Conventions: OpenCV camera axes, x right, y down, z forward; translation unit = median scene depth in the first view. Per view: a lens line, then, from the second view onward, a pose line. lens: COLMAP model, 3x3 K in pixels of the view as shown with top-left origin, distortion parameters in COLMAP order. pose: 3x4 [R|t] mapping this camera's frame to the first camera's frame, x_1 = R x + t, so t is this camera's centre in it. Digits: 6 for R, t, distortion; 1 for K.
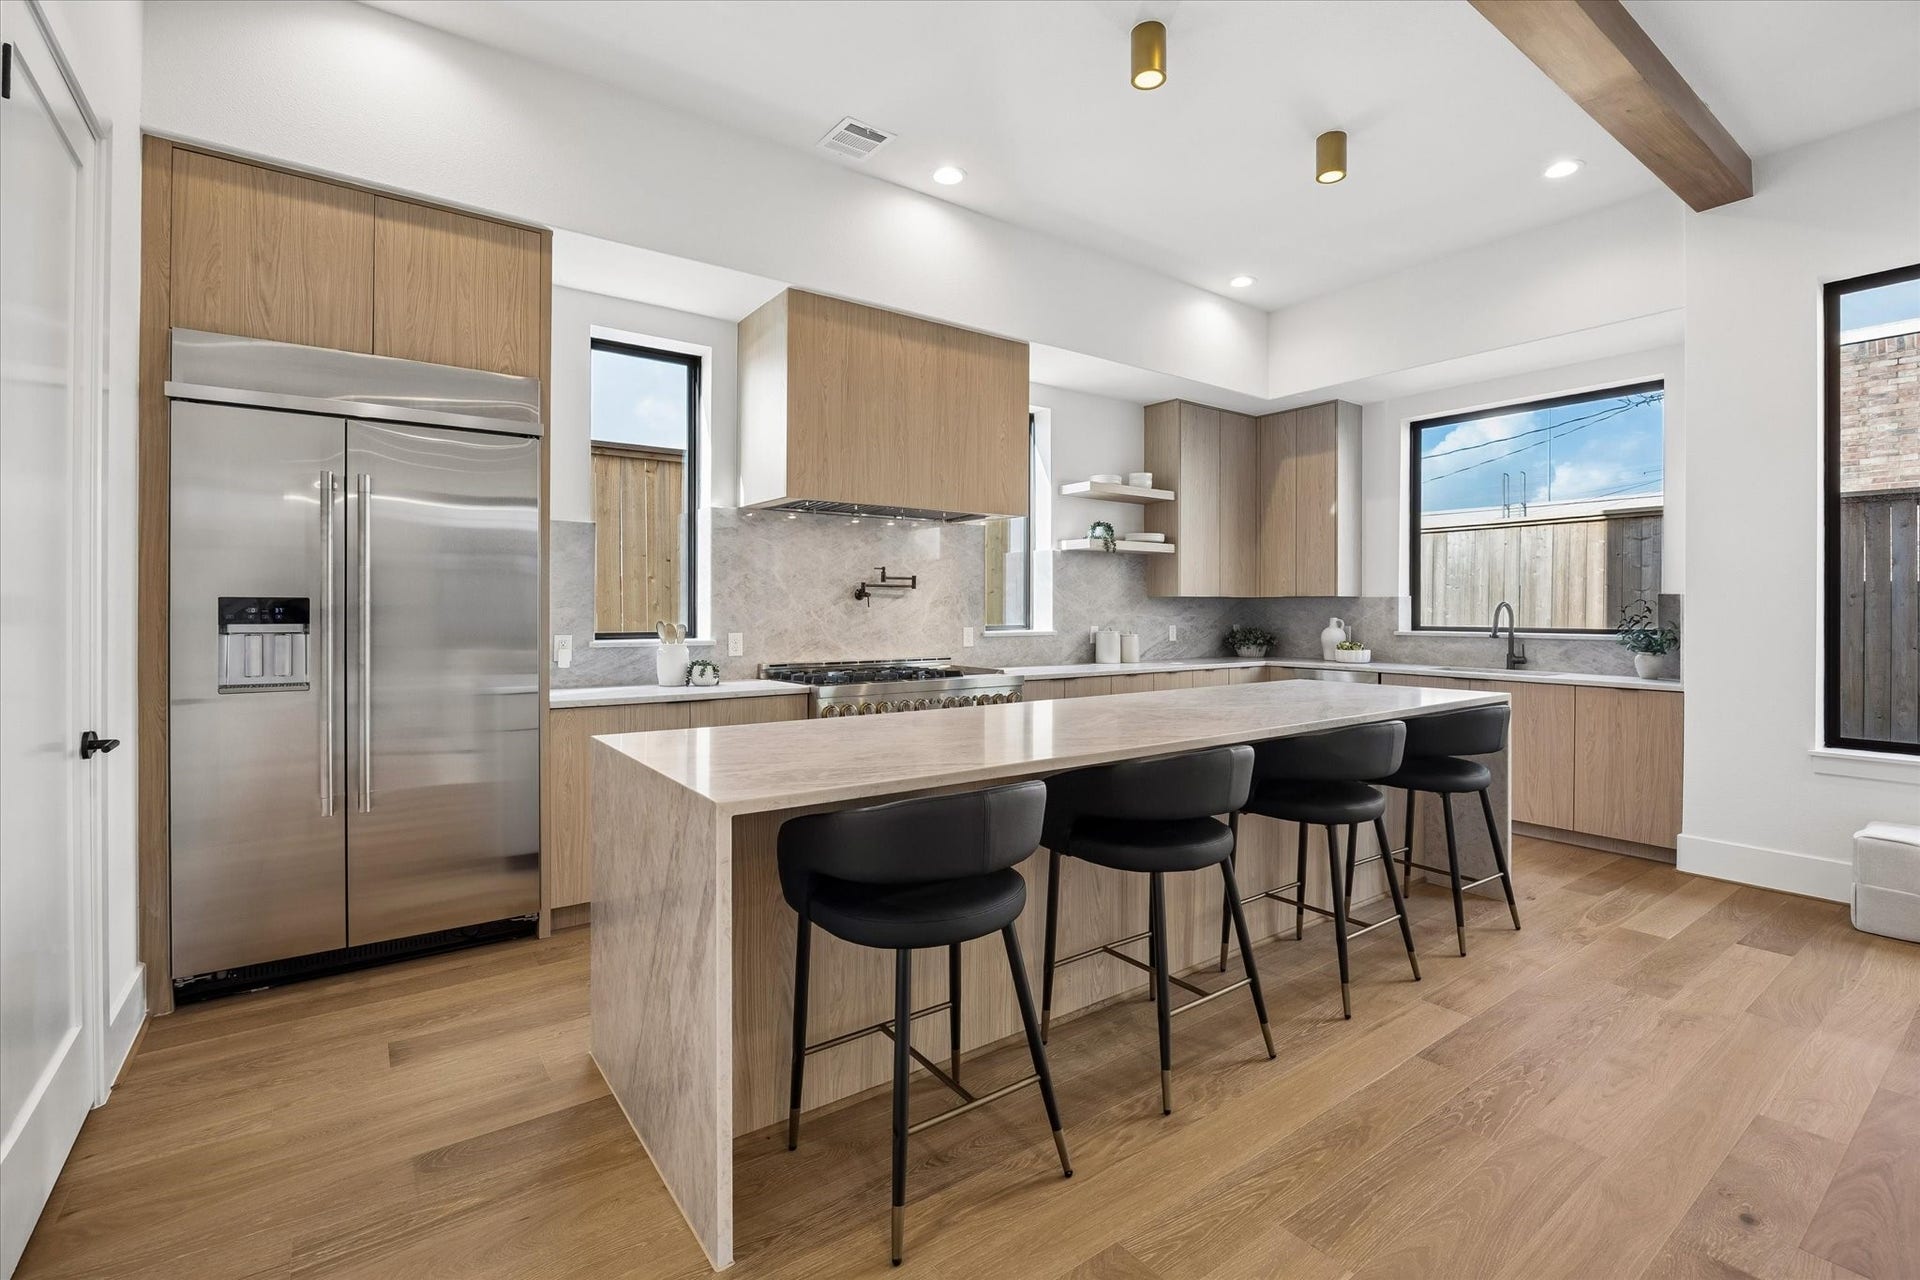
lens RADIAL K [[853.3, 0, 966.8], [0, 853.3, 617.3], [0, 0, 1]] dist [-0.017273, 0.001558]
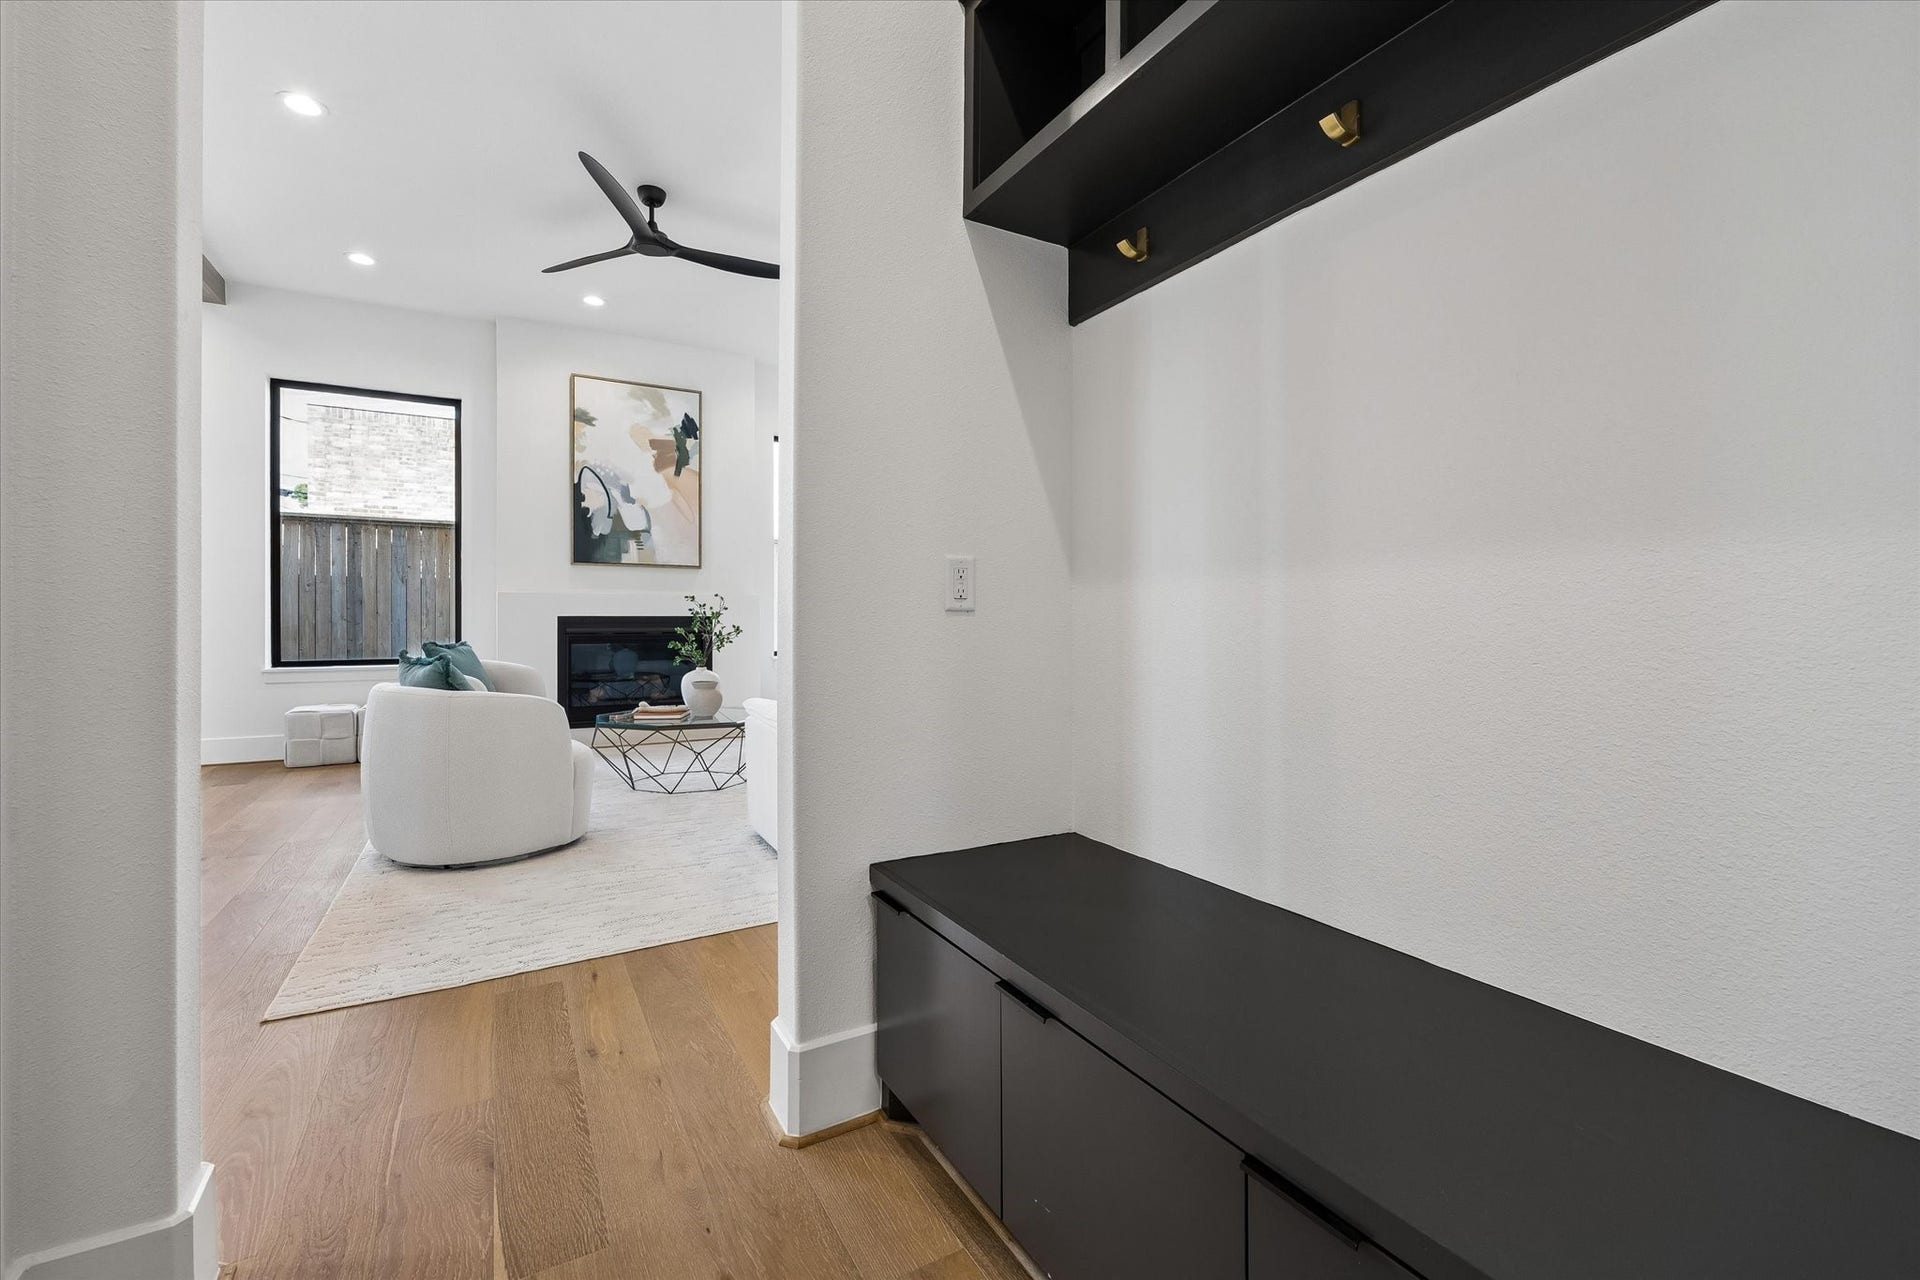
lens RADIAL K [[807.3, 0, 969.6], [0, 807.3, 623.4], [0, 0, 1]] dist [-0.016175, 0.000232]
pose [[0.097964, -0.007693, 0.995160, -0.289430], [0.007784, 0.999945, 0.006963, 0.055439], [-0.995160, 0.007064, 0.098018, -0.380261]]
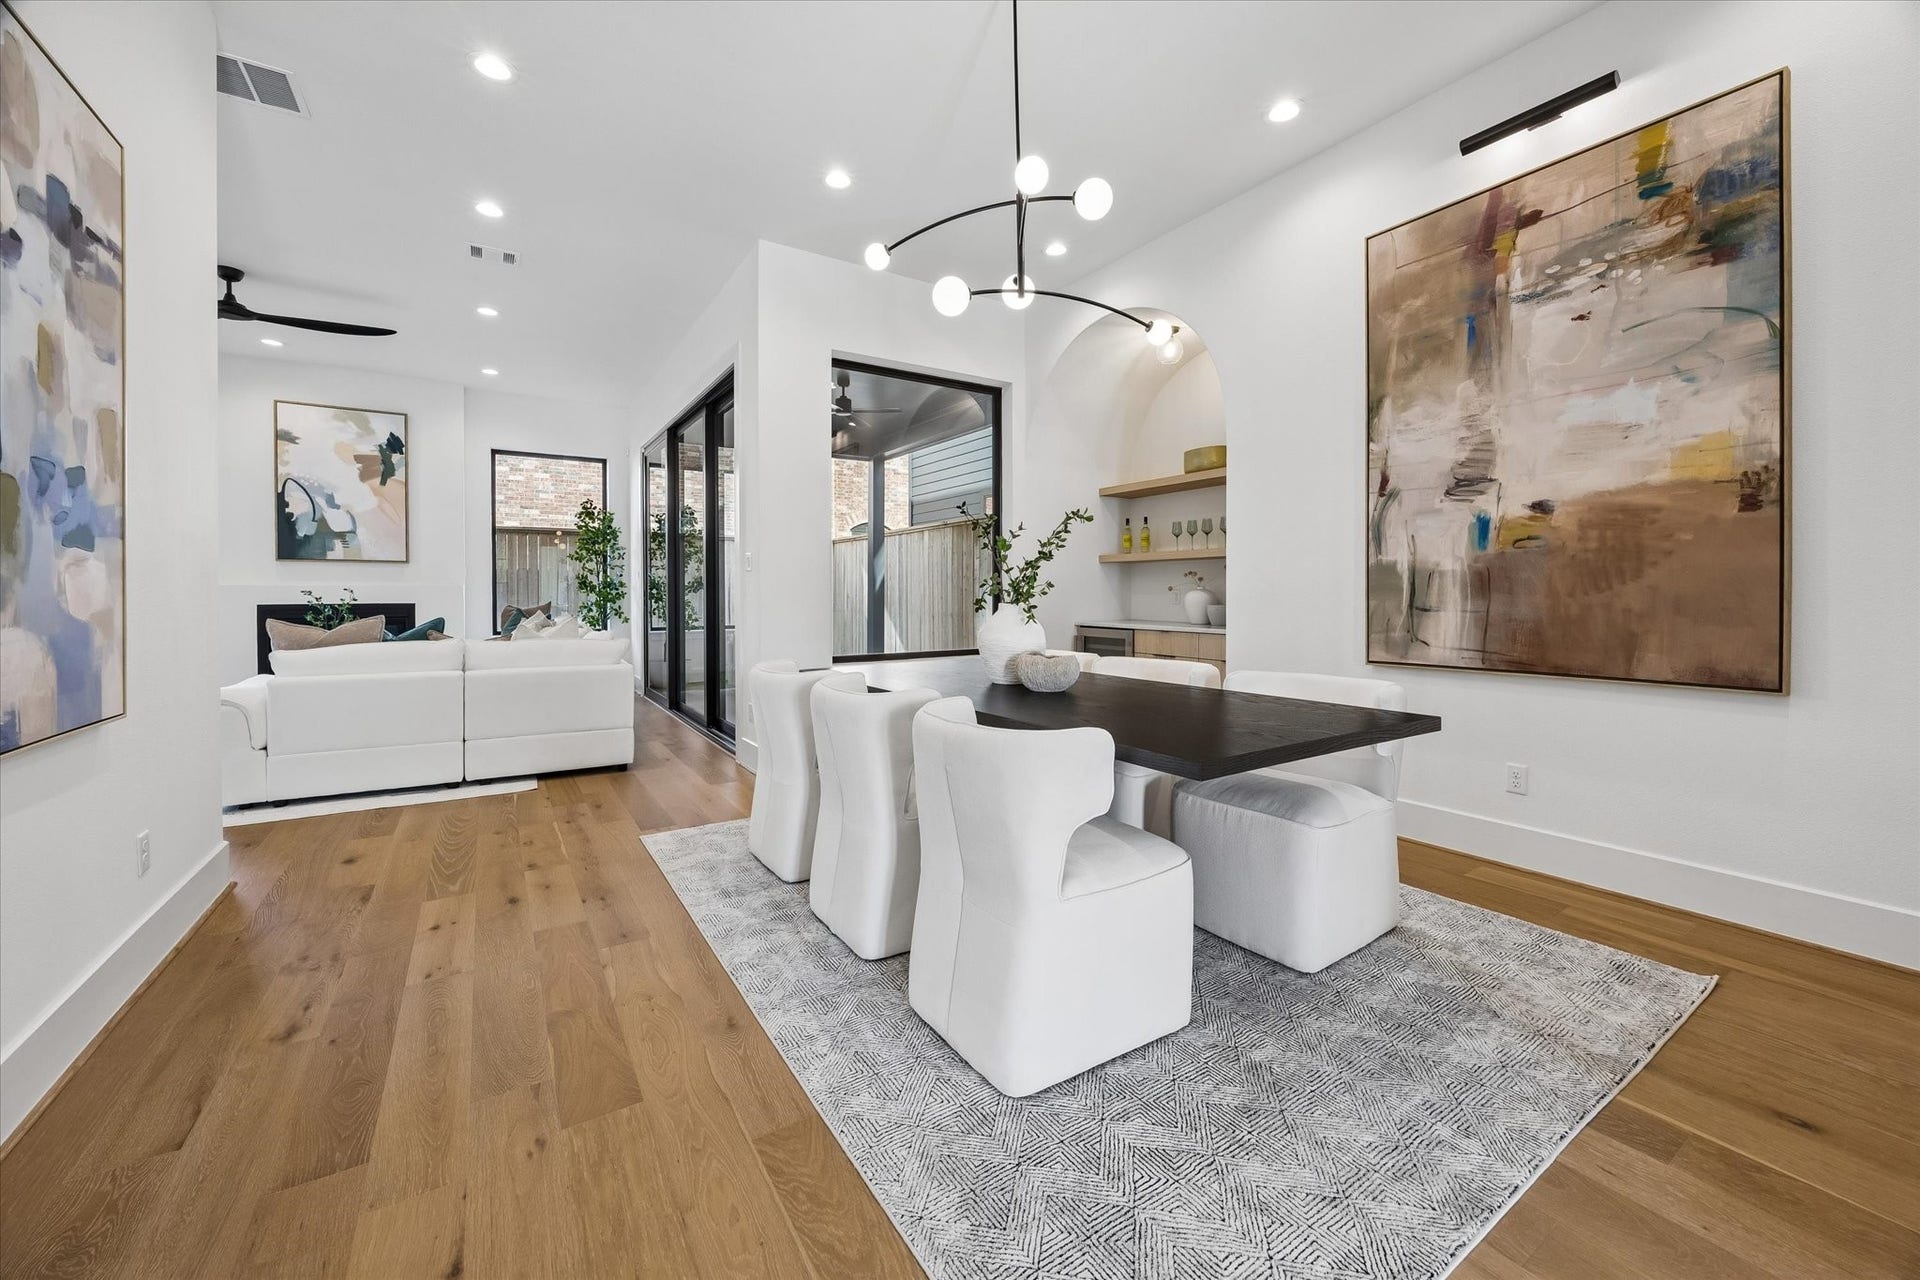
lens RADIAL K [[733.2, 0, 965.6], [0, 733.2, 601.0], [0, 0, 1]] dist [-0.003482, -0.000038]
pose [[0.049897, -0.014464, 0.998650, -0.401879], [0.010044, 0.999852, 0.013980, 0.034377], [-0.998704, 0.009333, 0.050035, -1.034234]]
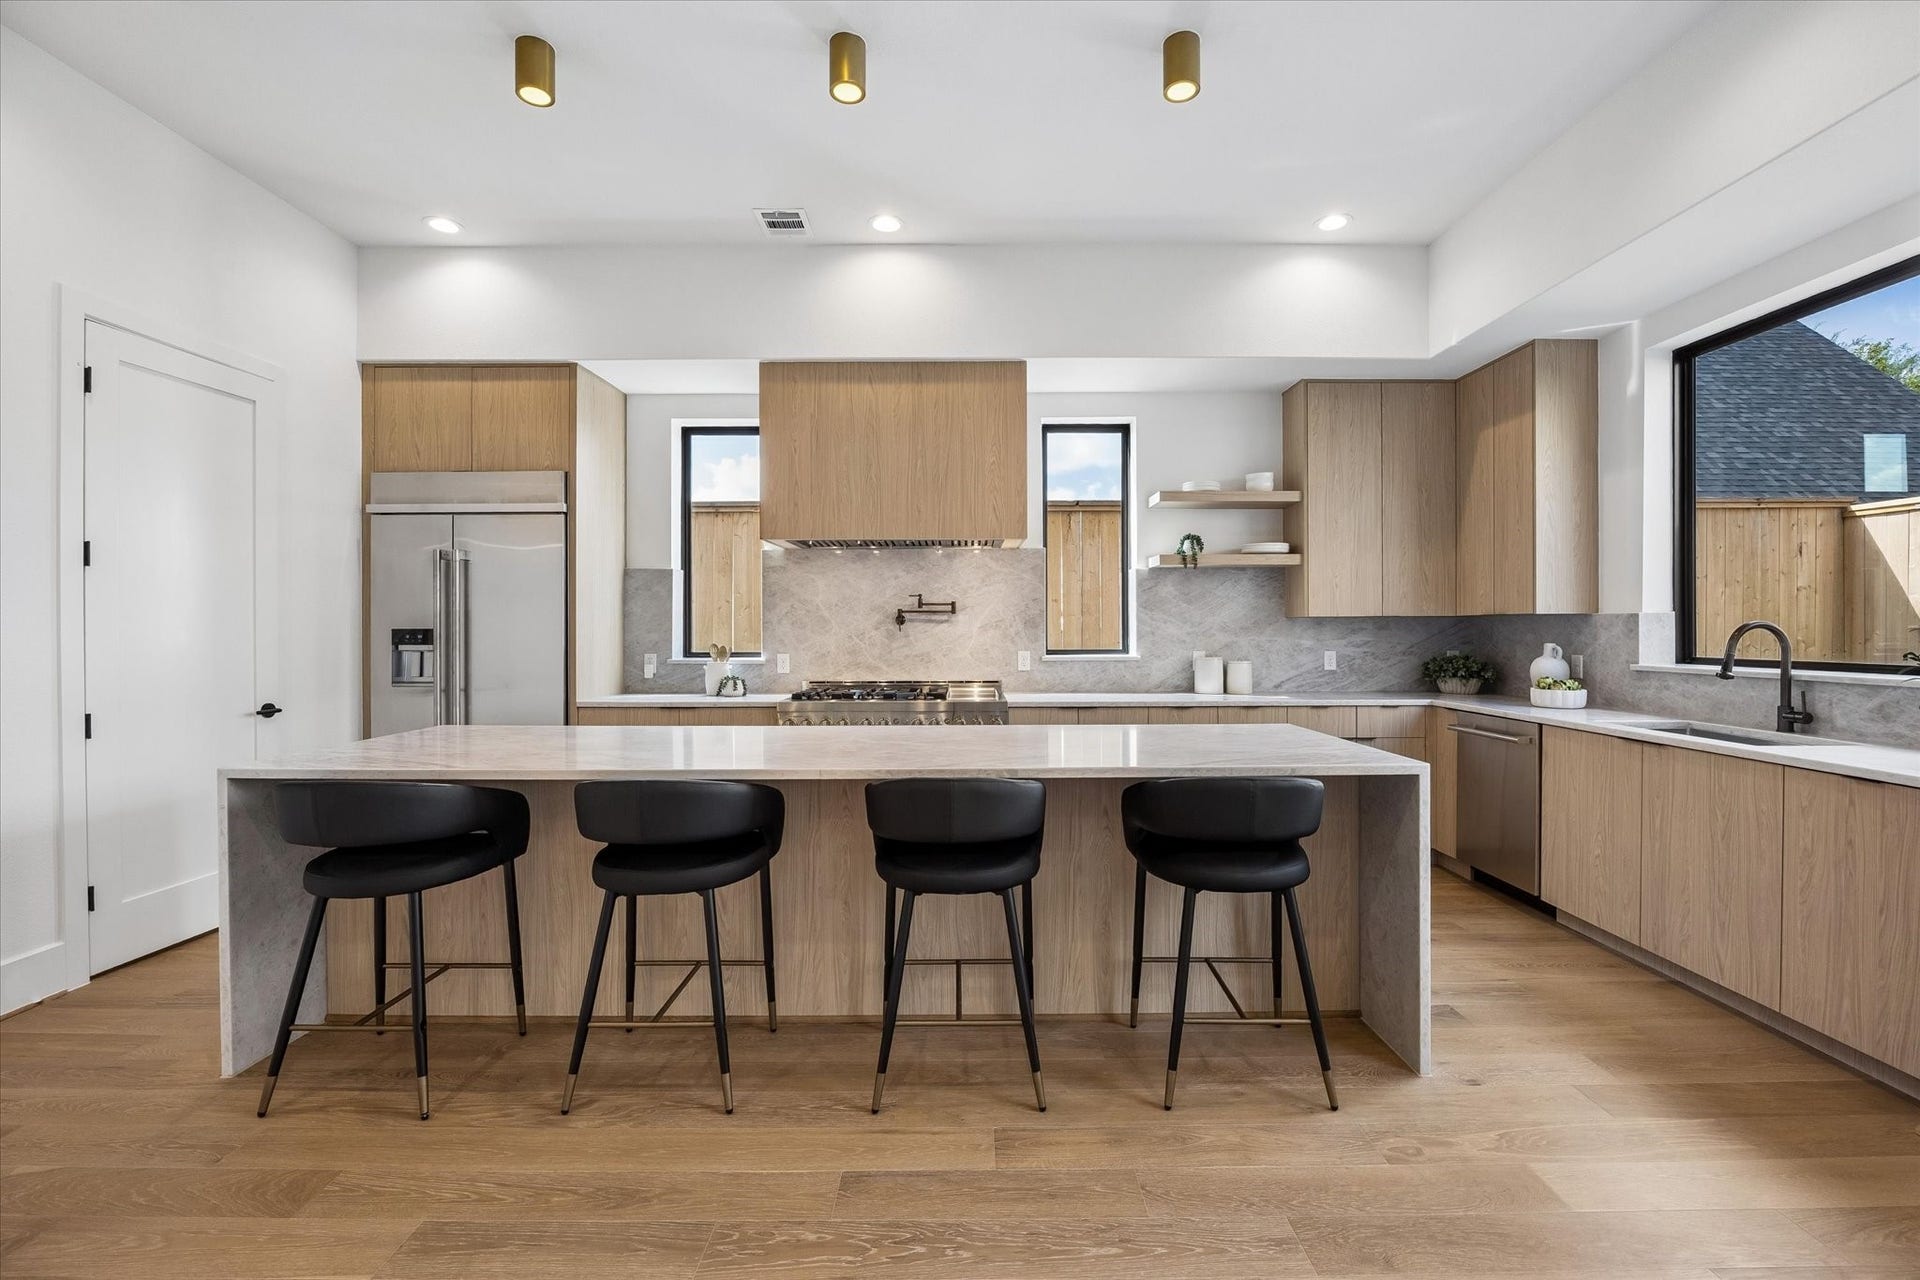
lens RADIAL K [[807.3, 0, 967.4], [0, 807.3, 633.3], [0, 0, 1]] dist [-0.016175, 0.000232]
pose [[0.809803, -0.000539, -0.586701, 0.561030], [-0.001360, 0.999995, -0.002795, -0.007081], [0.586700, 0.003061, 0.809799, 0.218701]]
